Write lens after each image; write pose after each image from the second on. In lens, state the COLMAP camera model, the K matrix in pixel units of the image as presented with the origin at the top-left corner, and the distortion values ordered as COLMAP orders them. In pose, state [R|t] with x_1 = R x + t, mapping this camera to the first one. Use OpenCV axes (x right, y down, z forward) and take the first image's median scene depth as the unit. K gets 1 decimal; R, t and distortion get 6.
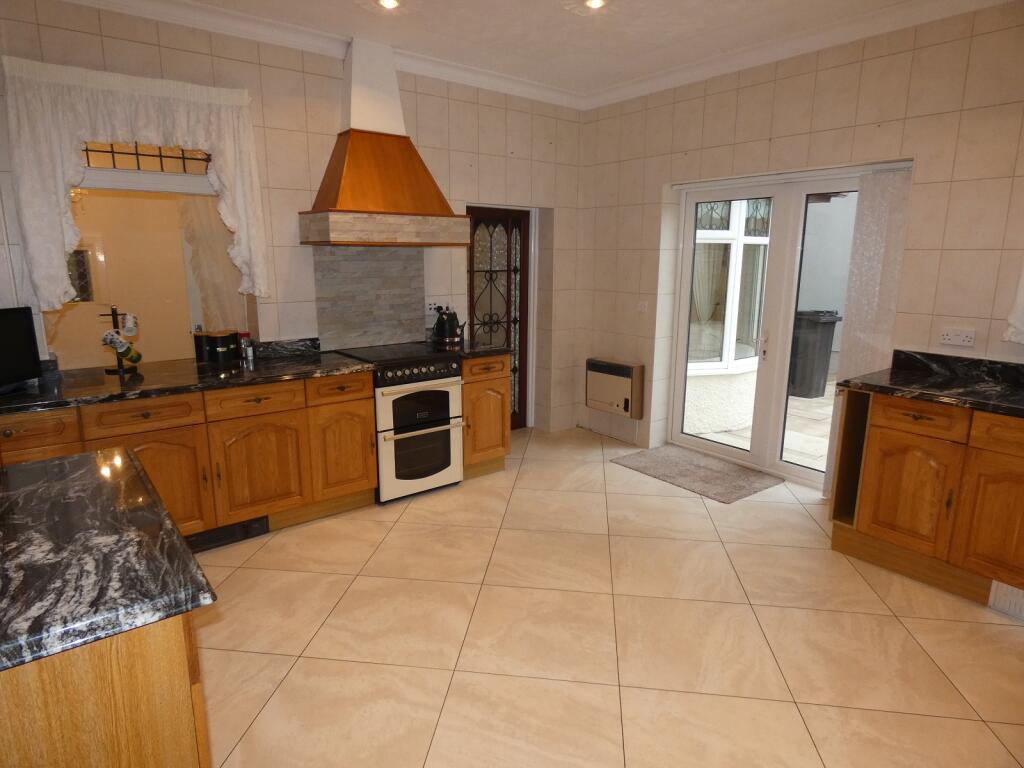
lens RADIAL K [[615.9, 0, 512.4], [0, 615.9, 382.1], [0, 0, 1]] dist [-0.000342, 0.000441]
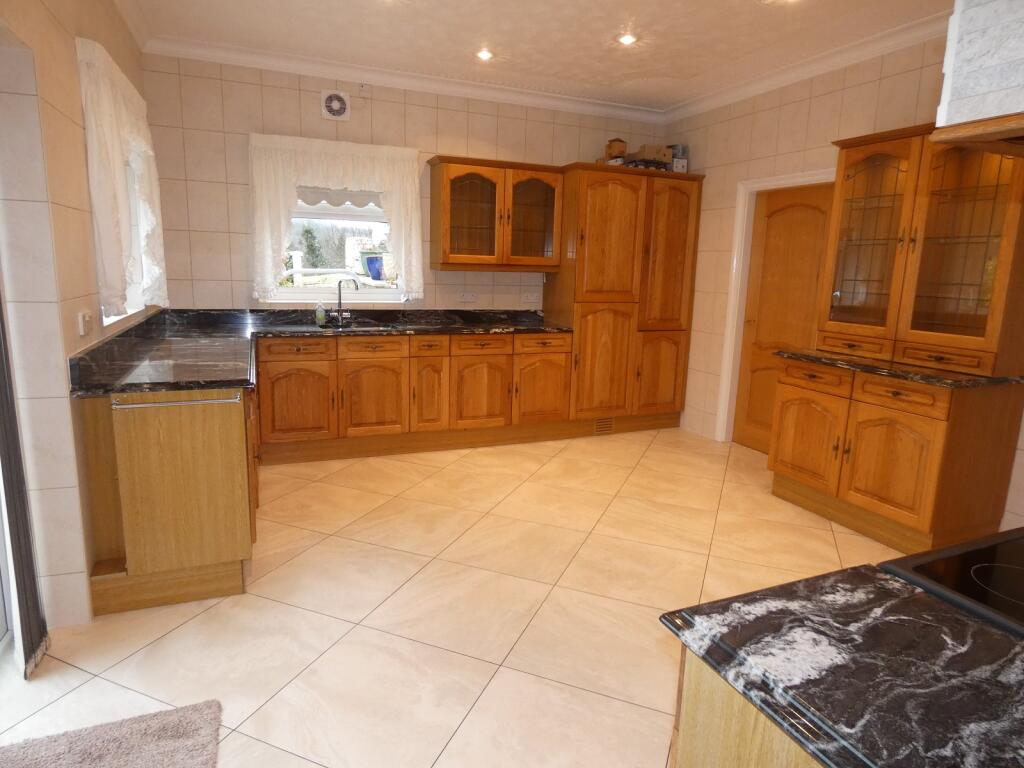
lens RADIAL K [[615.9, 0, 511.9], [0, 615.9, 381.1], [0, 0, 1]] dist [-0.000342, 0.000441]
pose [[-0.964263, -0.080505, 0.252422, 0.010000], [0.023005, 0.923681, 0.382470, -0.369389], [-0.263948, 0.374609, -0.888819, 2.006115]]
